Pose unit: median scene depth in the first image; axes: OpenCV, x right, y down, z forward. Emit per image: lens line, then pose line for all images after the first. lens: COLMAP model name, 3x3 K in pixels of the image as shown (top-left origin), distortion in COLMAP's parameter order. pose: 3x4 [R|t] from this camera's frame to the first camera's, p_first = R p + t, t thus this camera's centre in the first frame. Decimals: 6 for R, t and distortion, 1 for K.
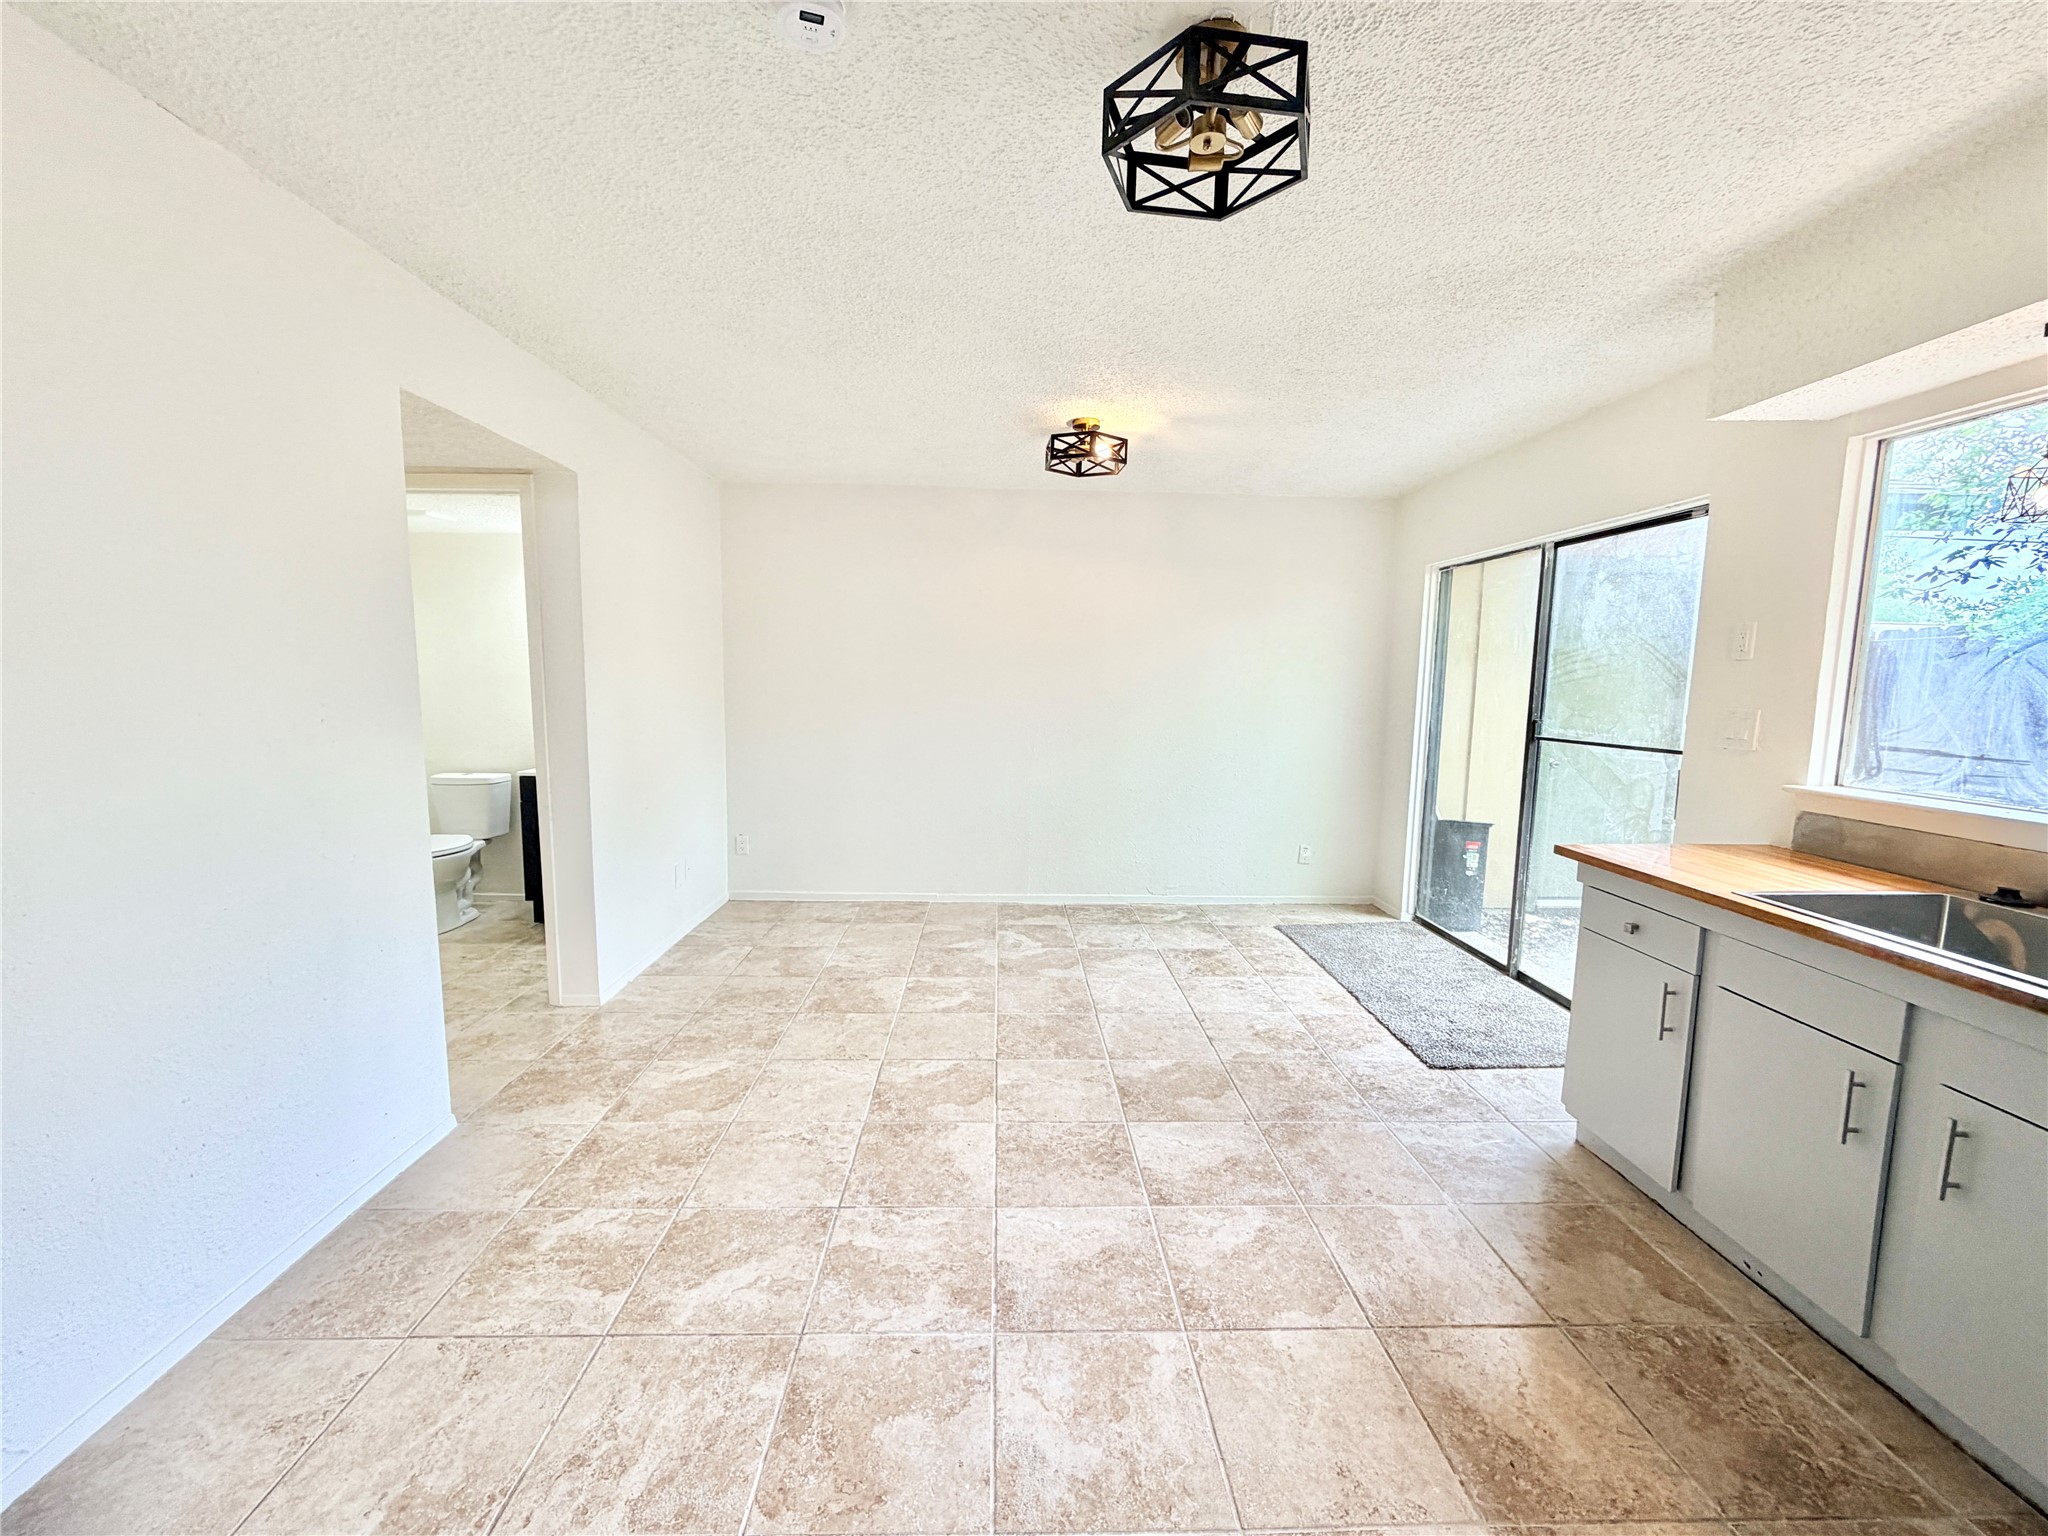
lens RADIAL K [[814.8, 0, 1019.6], [0, 814.8, 767.2], [0, 0, 1]] dist [-0.001595, 0.000691]
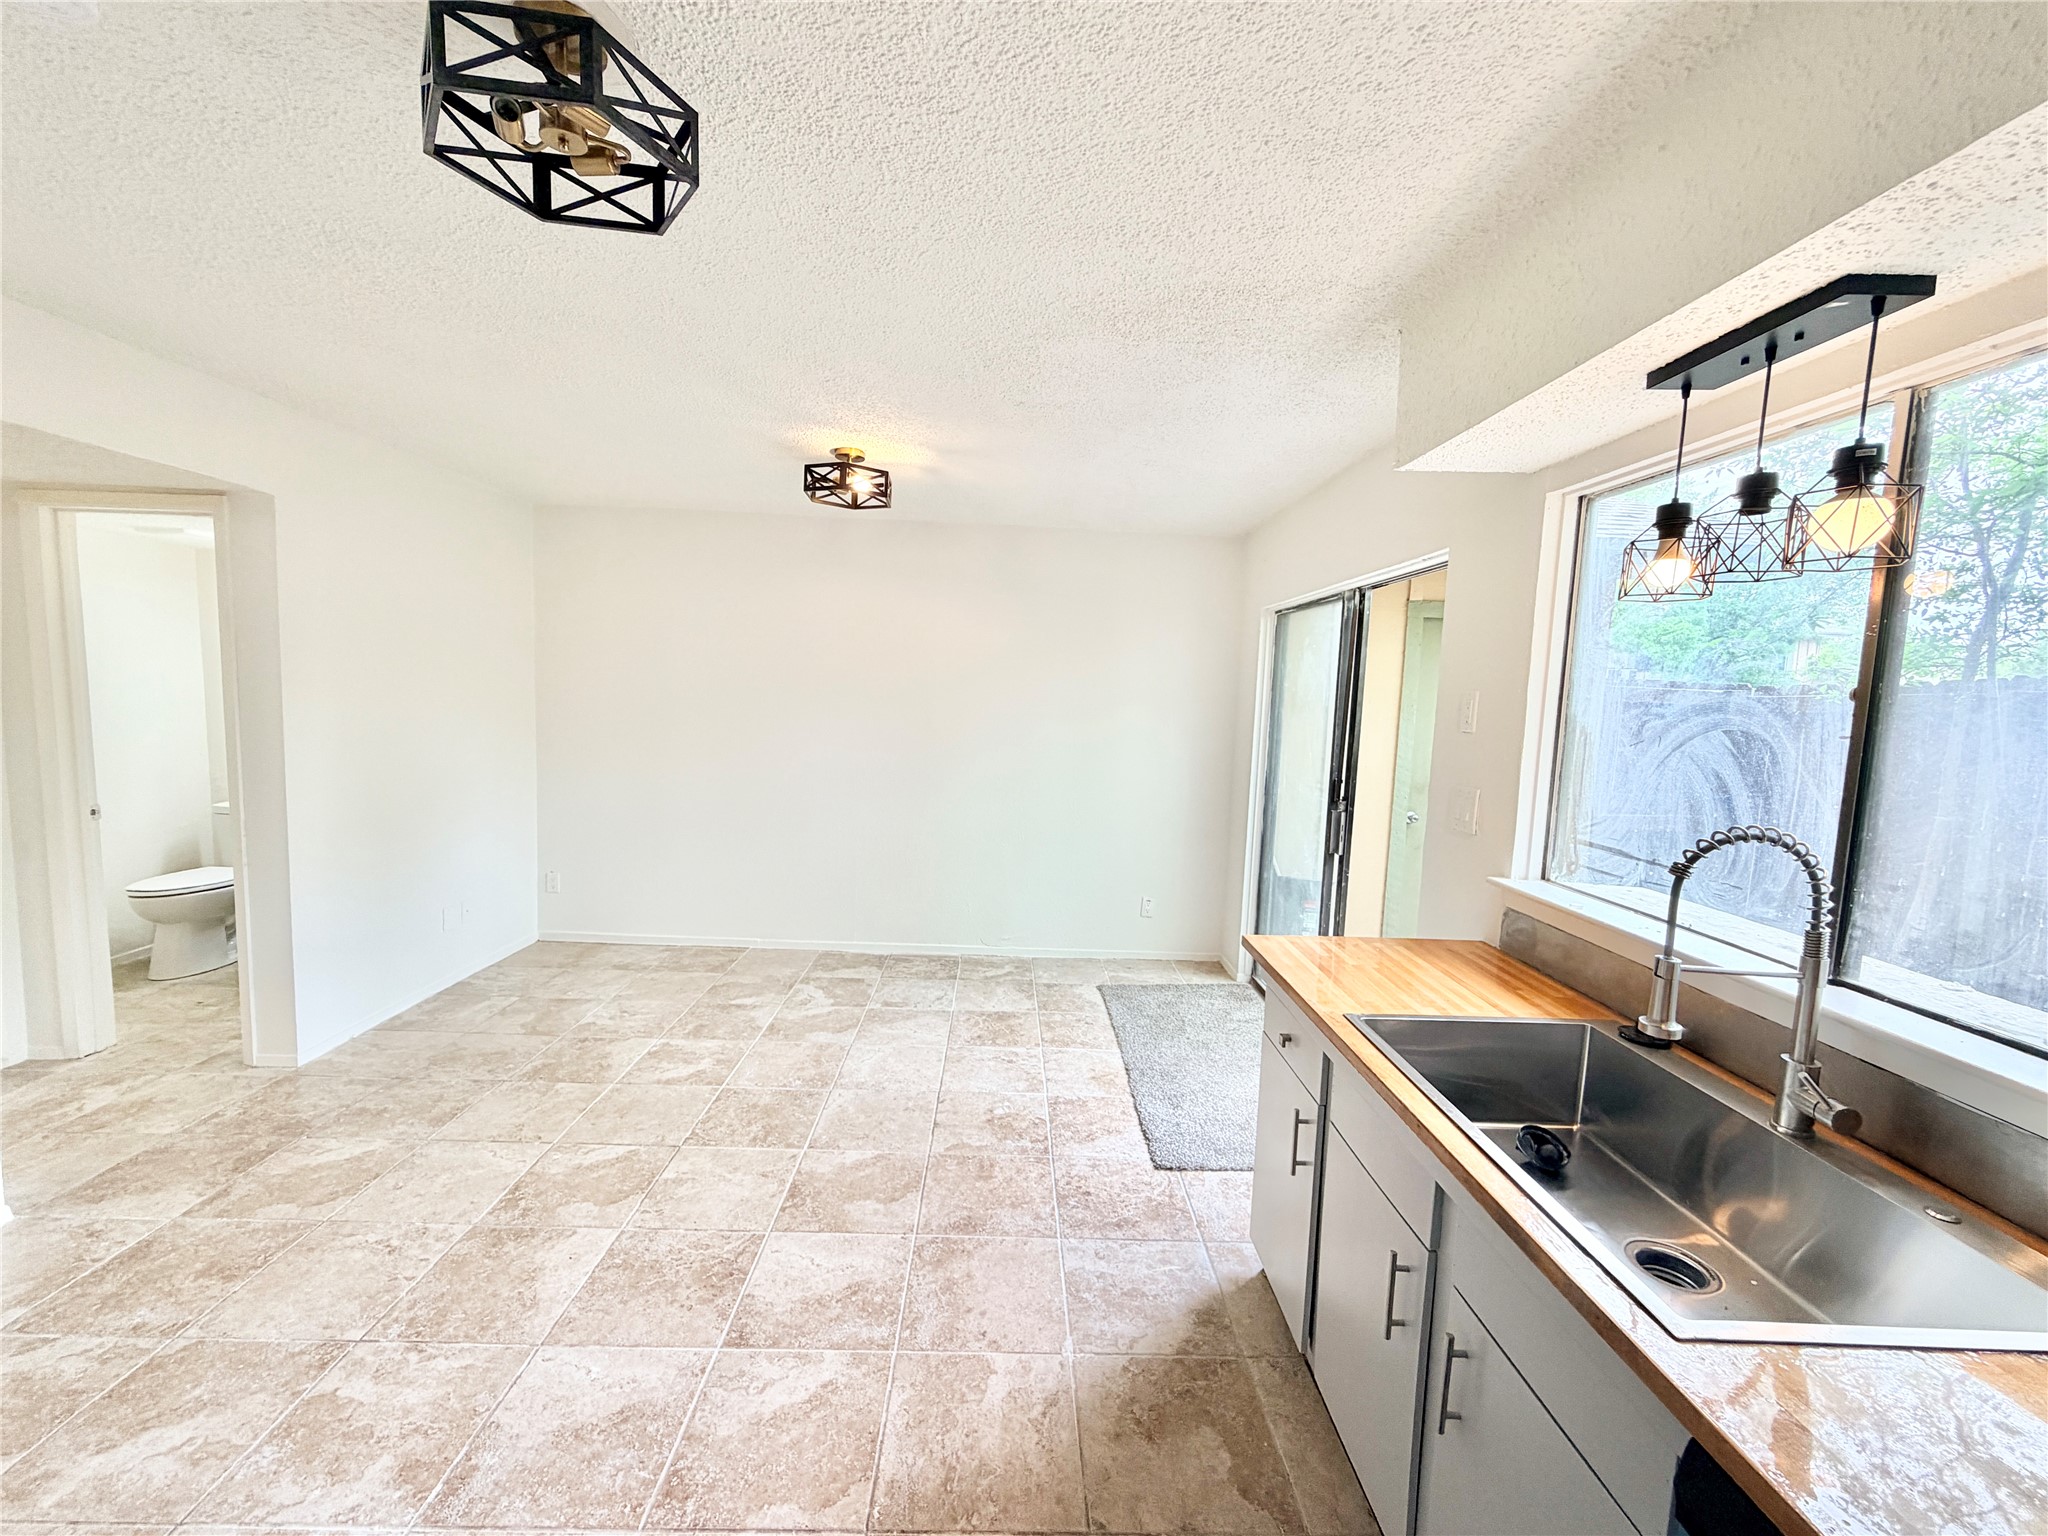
lens RADIAL K [[814.8, 0, 1023.2], [0, 814.8, 767.1], [0, 0, 1]] dist [-0.001595, 0.000691]
pose [[0.999699, 0.024199, -0.004100, 0.330608], [-0.024280, 0.999480, -0.021200, -0.051530], [0.003585, 0.021294, 0.999767, 0.078972]]
